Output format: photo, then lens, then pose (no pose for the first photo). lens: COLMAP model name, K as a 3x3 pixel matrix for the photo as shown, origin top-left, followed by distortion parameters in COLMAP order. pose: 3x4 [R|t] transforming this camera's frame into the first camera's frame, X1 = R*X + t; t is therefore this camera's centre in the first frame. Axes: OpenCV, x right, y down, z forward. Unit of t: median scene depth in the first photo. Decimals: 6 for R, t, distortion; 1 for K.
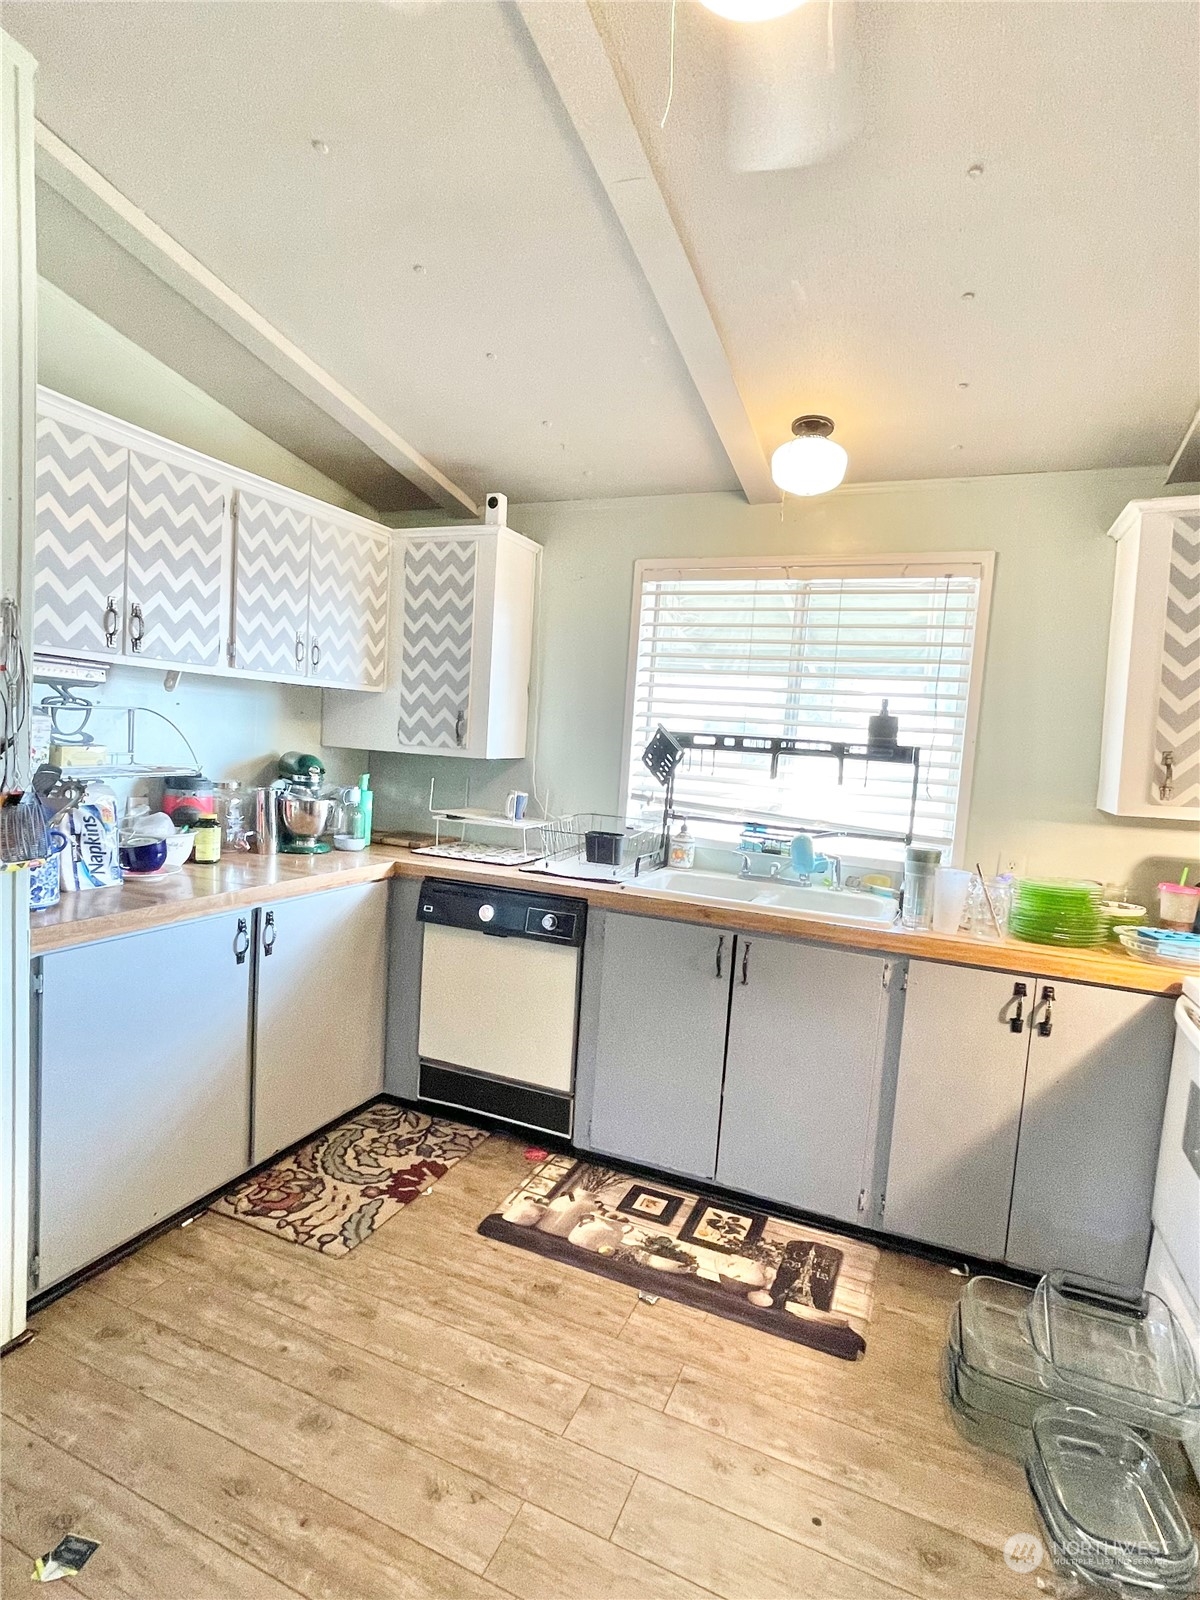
lens RADIAL K [[807.9, 0, 566.8], [0, 807.9, 800.4], [0, 0, 1]] dist [-0.003794, -0.000500]
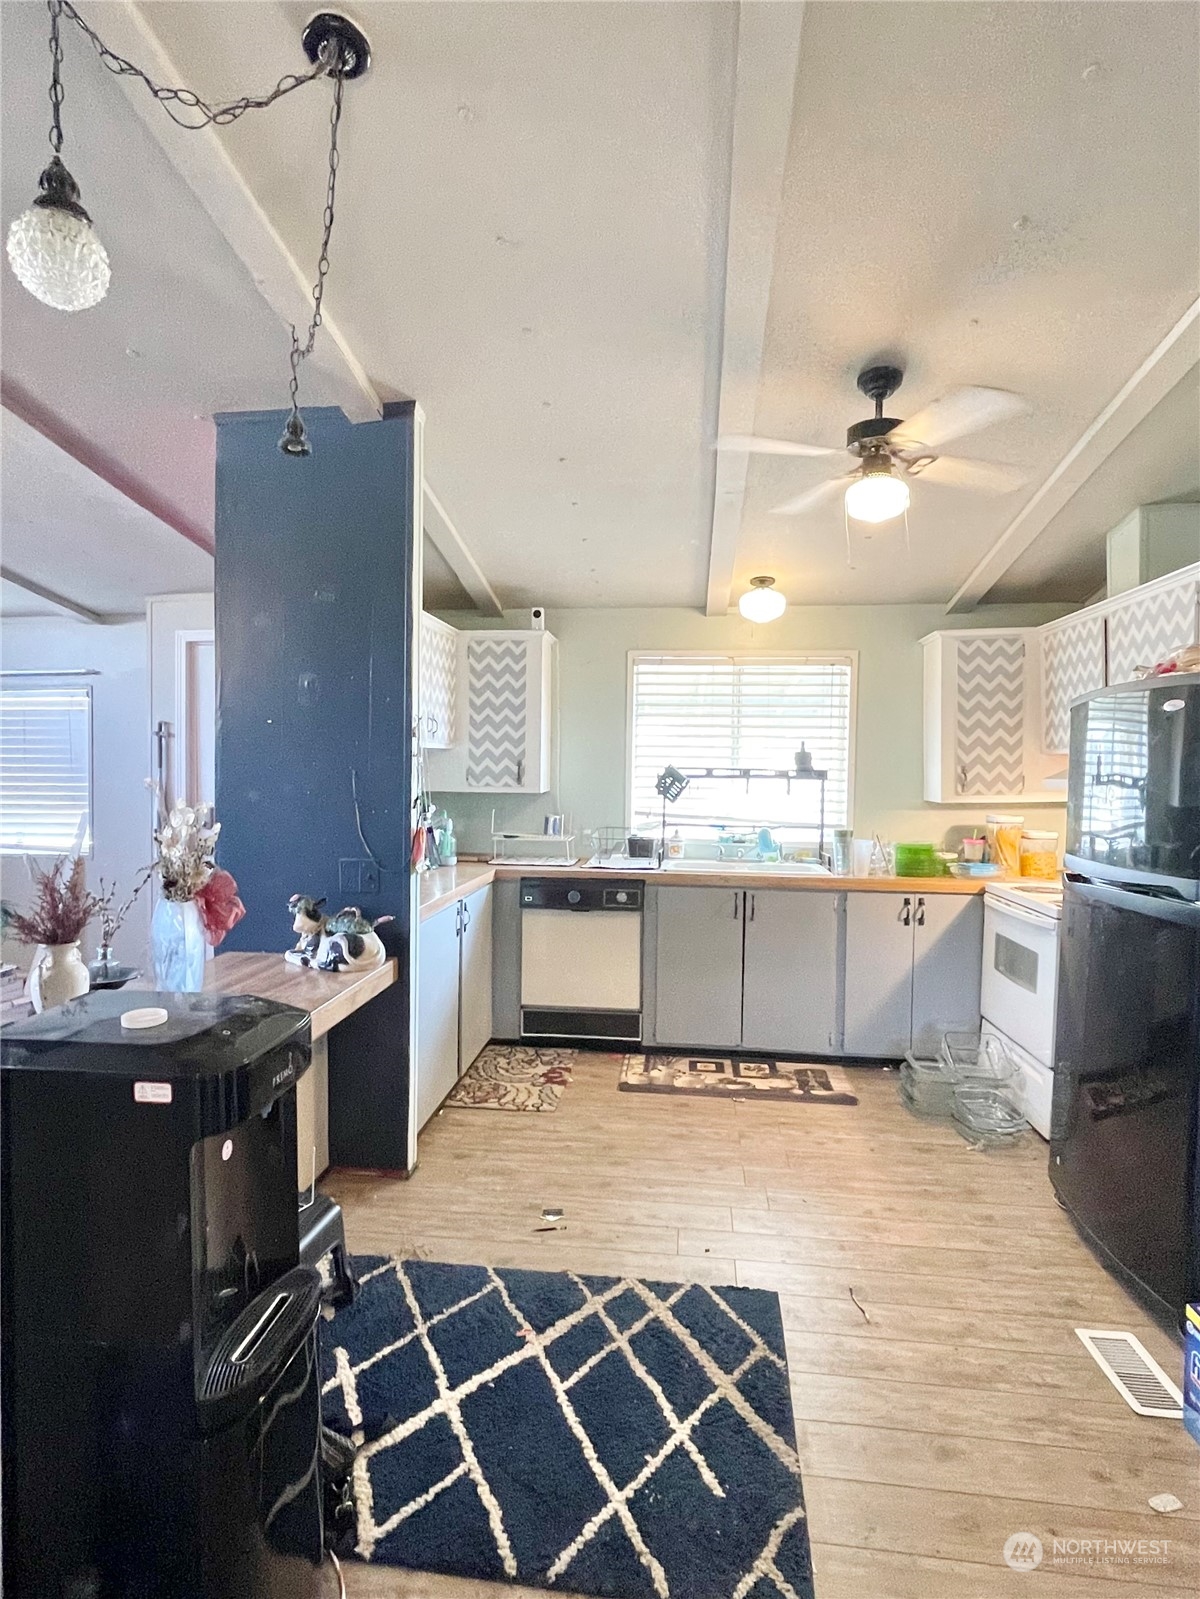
lens RADIAL K [[820.9, 0, 570.6], [0, 820.9, 806.2], [0, 0, 1]] dist [0.006520, 0.000681]
pose [[0.961574, -0.062667, 0.267299, -0.551704], [0.070110, 0.997370, -0.018385, 0.002155], [-0.265444, 0.036419, 0.963438, -0.500547]]
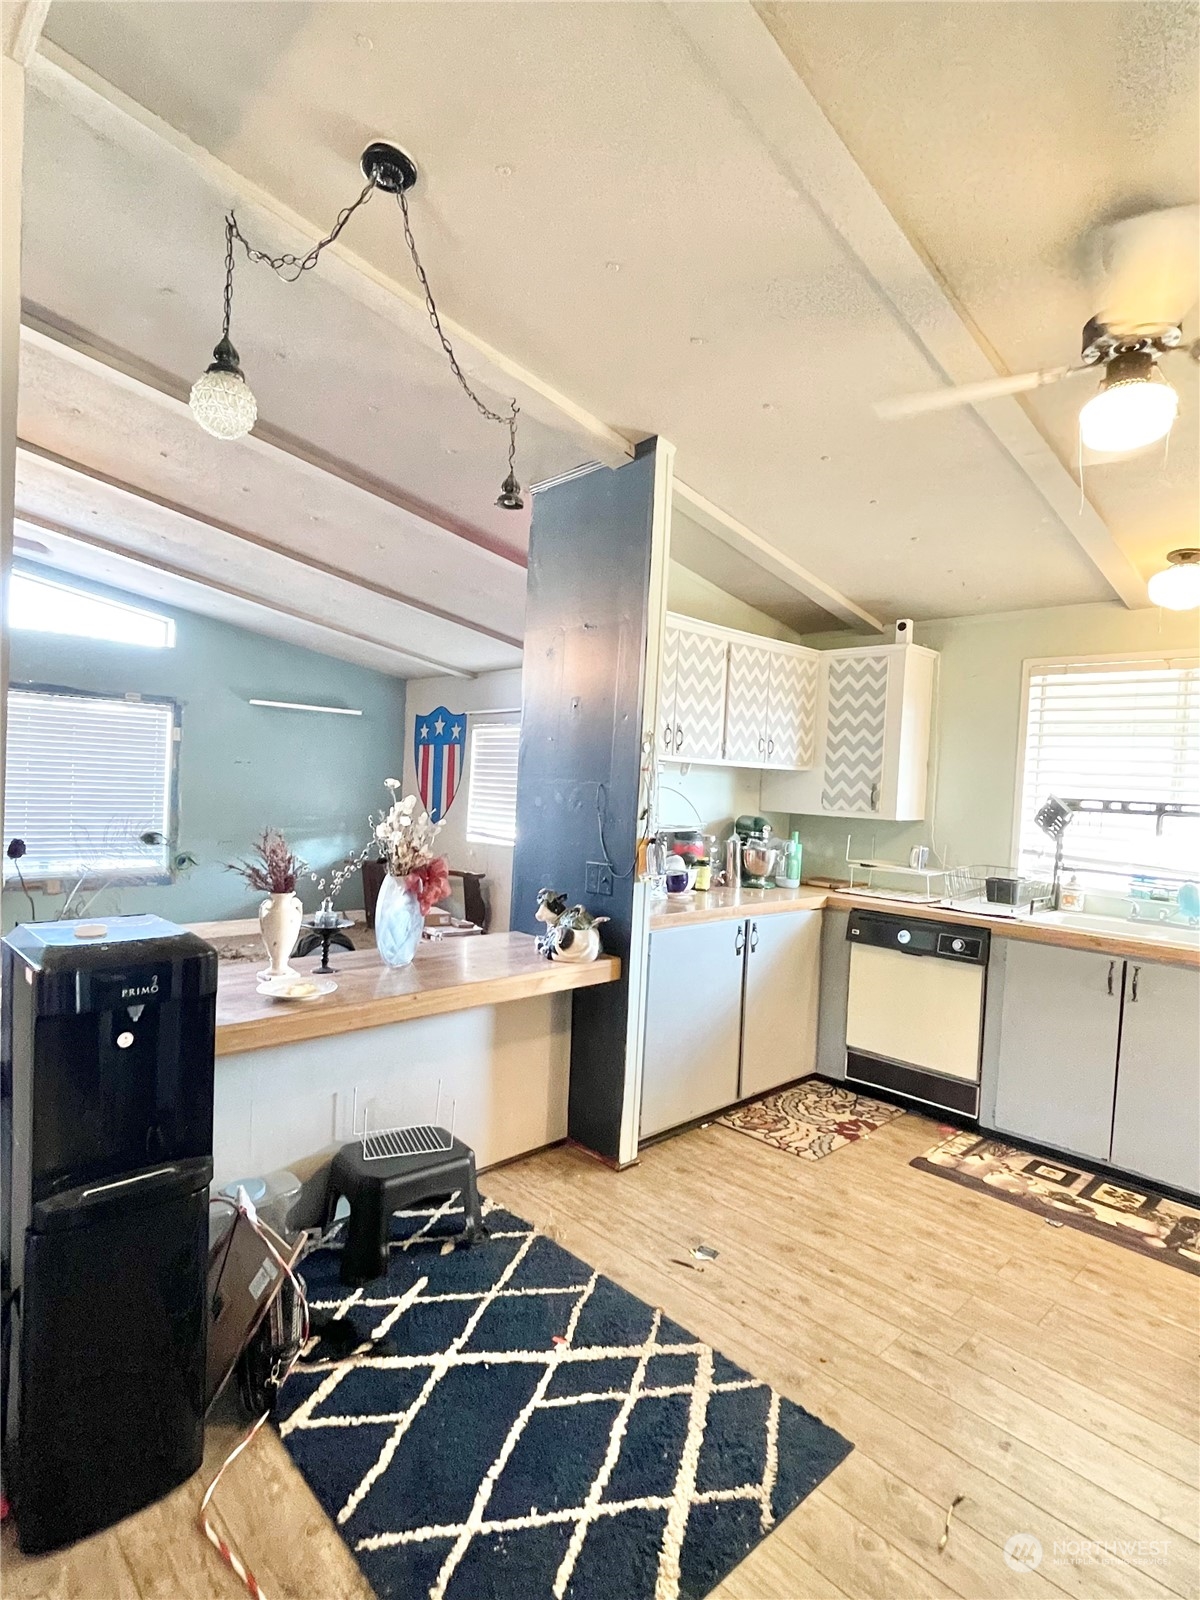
lens RADIAL K [[780.2, 0, 610.2], [0, 780.2, 807.0], [0, 0, 1]] dist [-0.017166, 0.009880]
pose [[0.930457, -0.005105, -0.366365, -0.089854], [-0.022447, 0.997230, -0.070906, 0.033167], [0.365712, 0.074199, 0.927766, -0.413771]]
